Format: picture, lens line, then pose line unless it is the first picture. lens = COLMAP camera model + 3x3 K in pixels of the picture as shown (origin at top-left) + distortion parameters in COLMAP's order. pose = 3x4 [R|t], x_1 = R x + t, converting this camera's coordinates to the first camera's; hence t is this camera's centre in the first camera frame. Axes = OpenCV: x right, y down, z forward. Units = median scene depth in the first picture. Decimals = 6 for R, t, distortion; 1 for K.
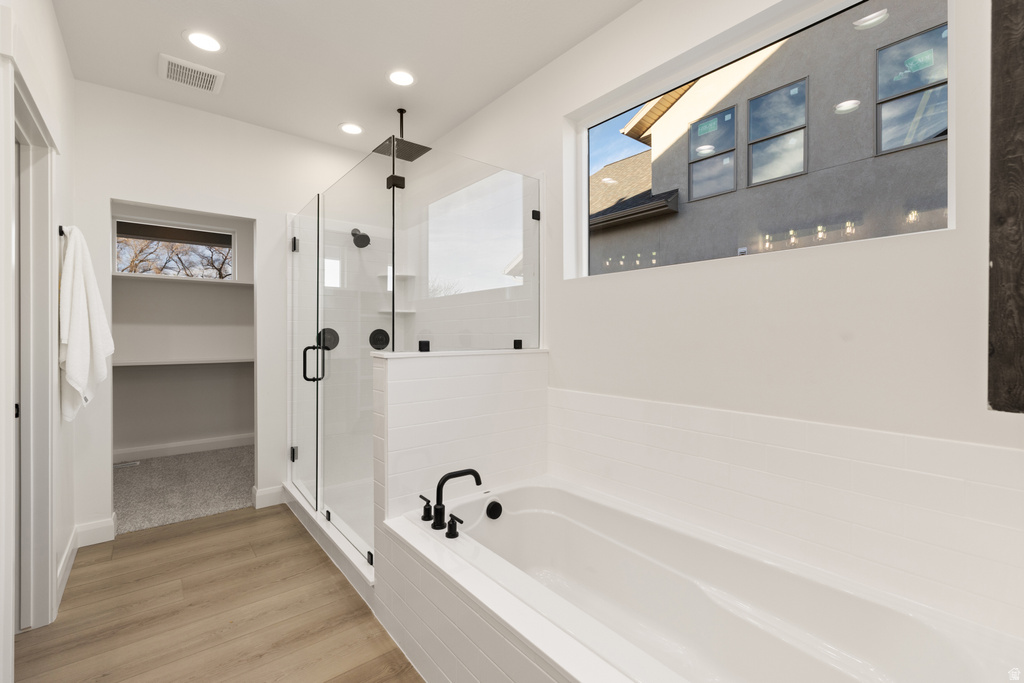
lens RADIAL K [[454.3, 0, 501.2], [0, 454.3, 335.3], [0, 0, 1]] dist [0.028838, -0.001044]
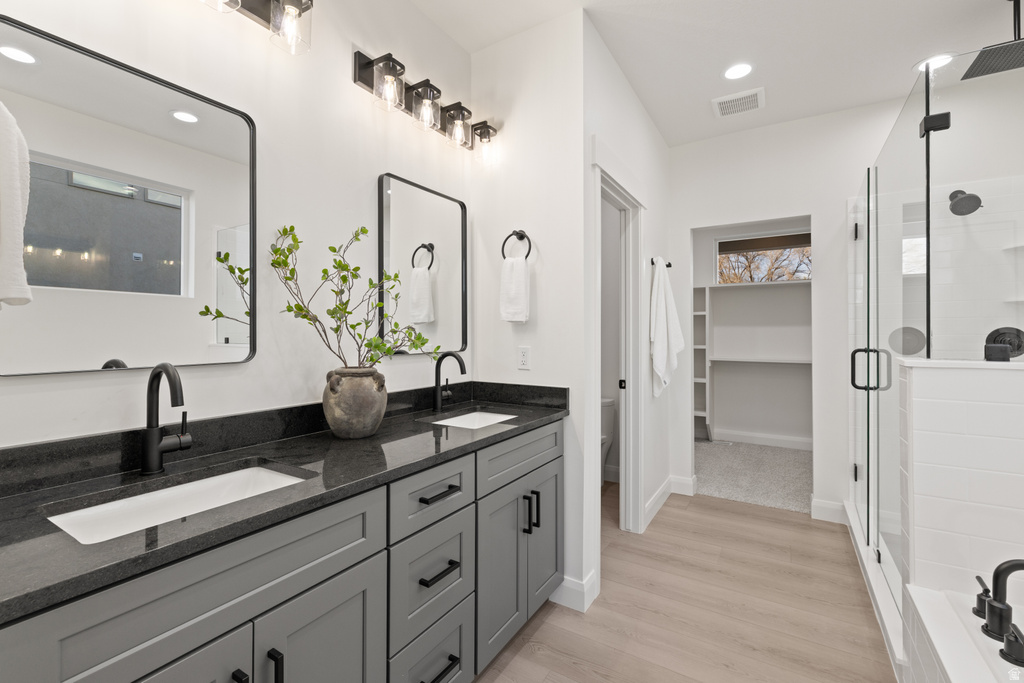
lens RADIAL K [[454.3, 0, 509.1], [0, 454.3, 331.3], [0, 0, 1]] dist [0.028838, -0.001044]
pose [[0.355914, -0.007031, -0.934492, 0.152473], [-0.002082, 0.999963, -0.008317, 0.000114], [0.934516, 0.004906, 0.355887, 0.078772]]
